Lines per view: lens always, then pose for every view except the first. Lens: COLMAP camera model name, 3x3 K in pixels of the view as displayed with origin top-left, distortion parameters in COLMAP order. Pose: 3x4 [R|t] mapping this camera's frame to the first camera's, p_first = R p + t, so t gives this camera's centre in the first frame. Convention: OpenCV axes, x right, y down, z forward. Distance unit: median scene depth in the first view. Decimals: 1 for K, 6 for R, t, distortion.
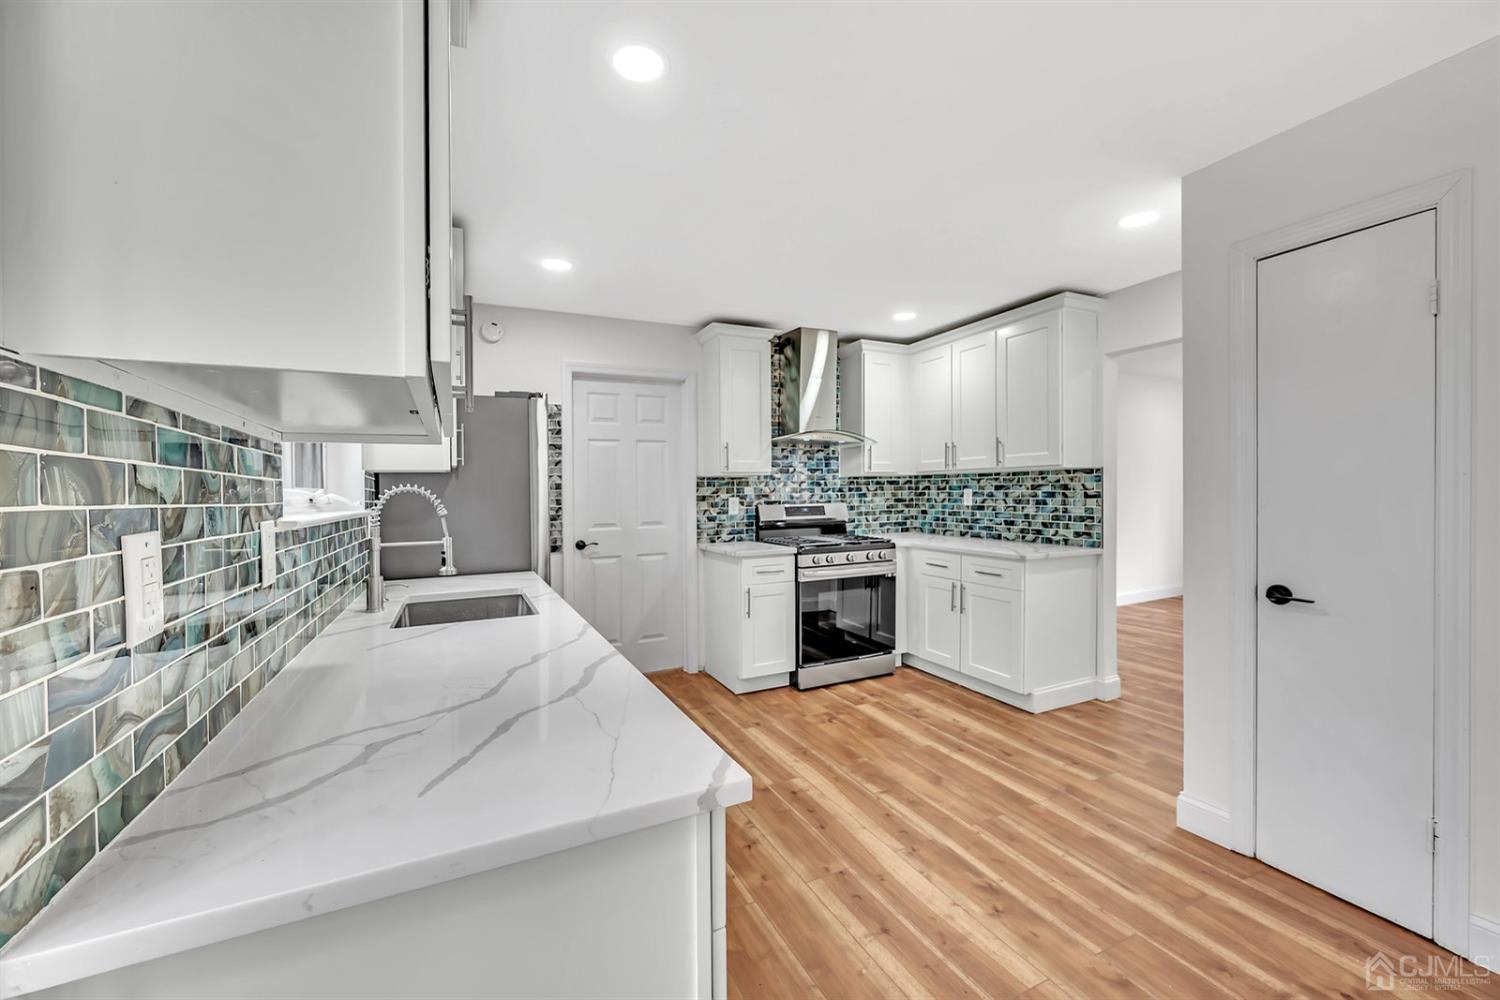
lens RADIAL K [[596.4, 0, 747.8], [0, 596.4, 496.7], [0, 0, 1]] dist [-0.004170, 0.000202]
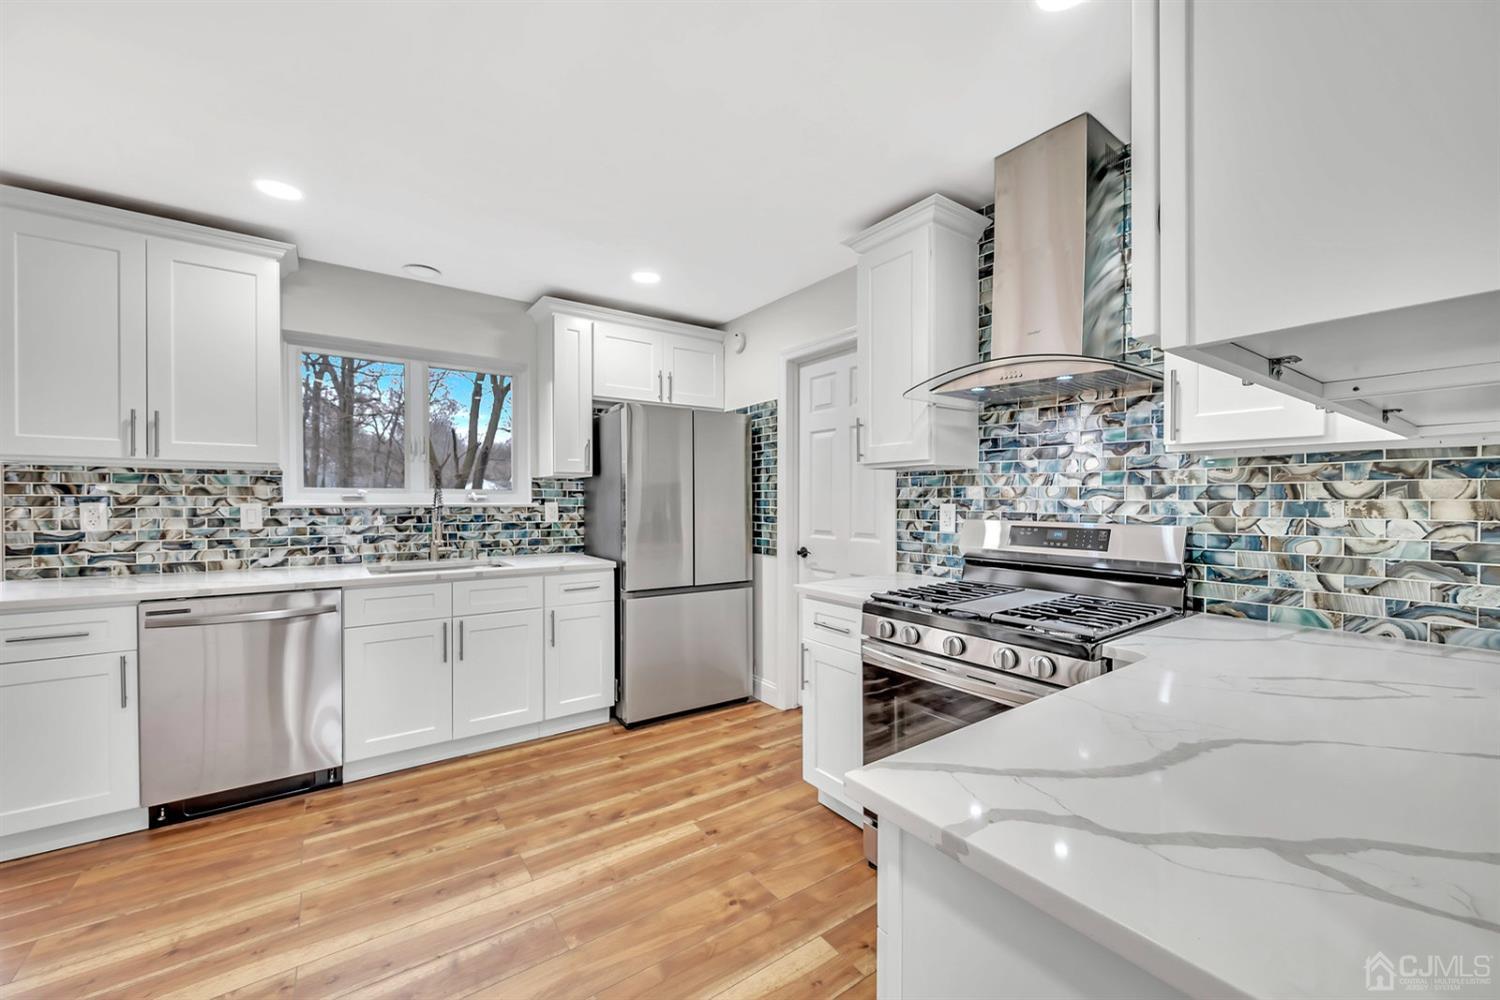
lens RADIAL K [[596.4, 0, 752.5], [0, 596.4, 500.3], [0, 0, 1]] dist [-0.004170, 0.000202]
pose [[0.165729, 0.021328, -0.985941, 0.529272], [-0.011597, 0.999739, 0.019677, -0.011842], [0.986103, 0.008173, 0.165933, 0.707524]]
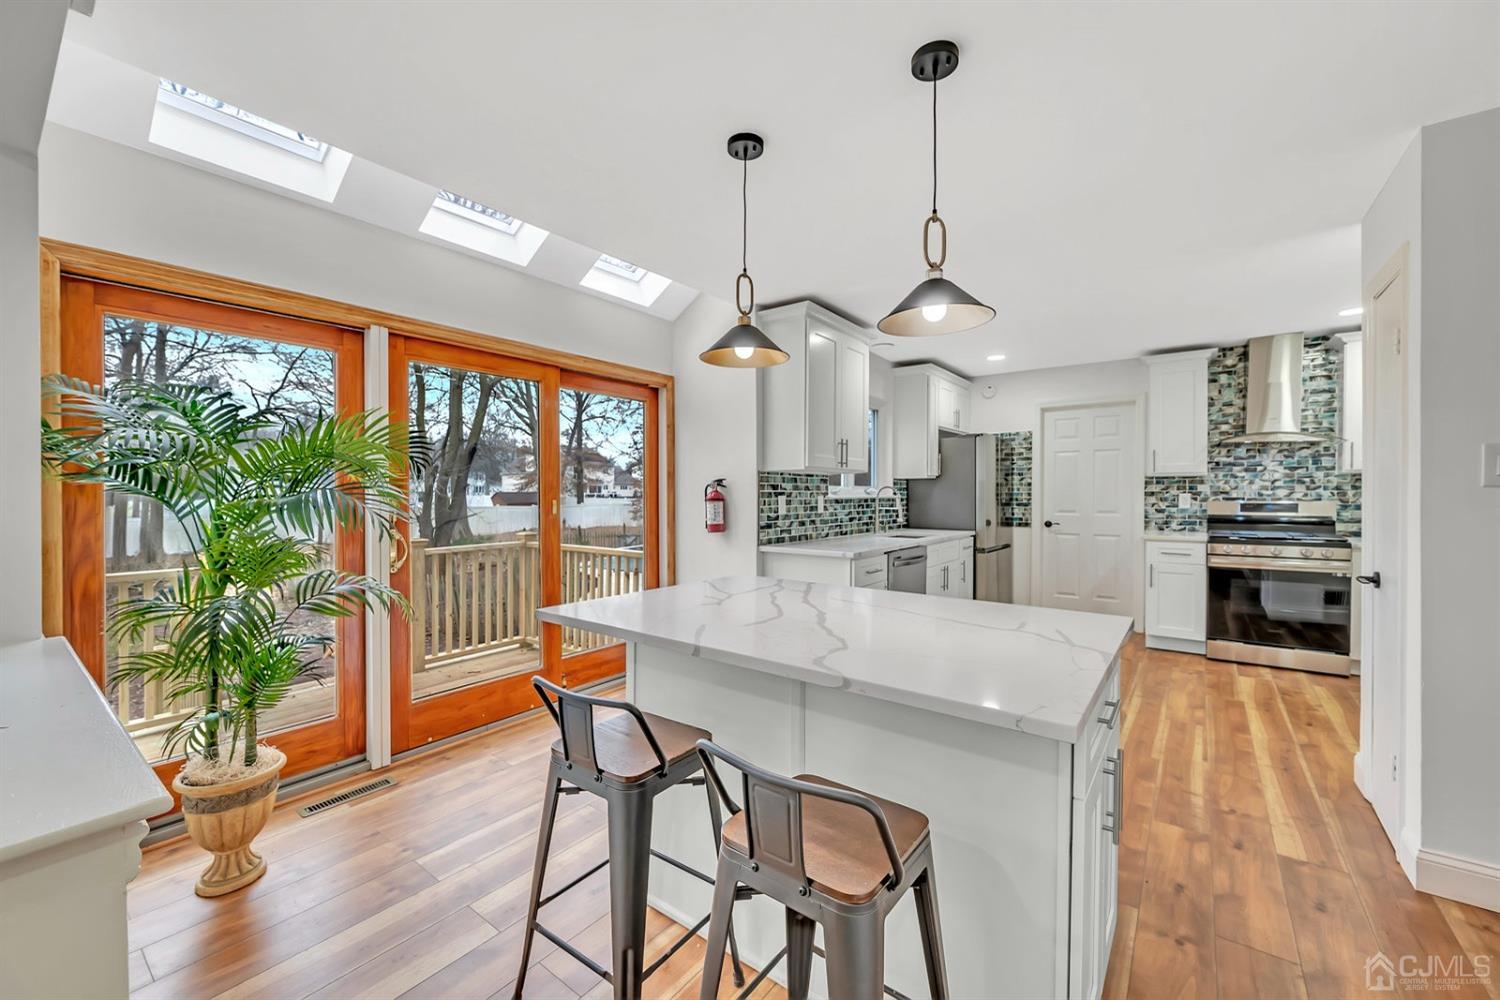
lens RADIAL K [[596.4, 0, 741.4], [0, 596.4, 497.3], [0, 0, 1]] dist [-0.004170, 0.000202]
pose [[0.448745, 0.022793, -0.893369, 0.632536], [-0.010529, 0.999740, 0.020218, -0.006078], [0.893598, 0.000333, 0.448868, -0.310257]]
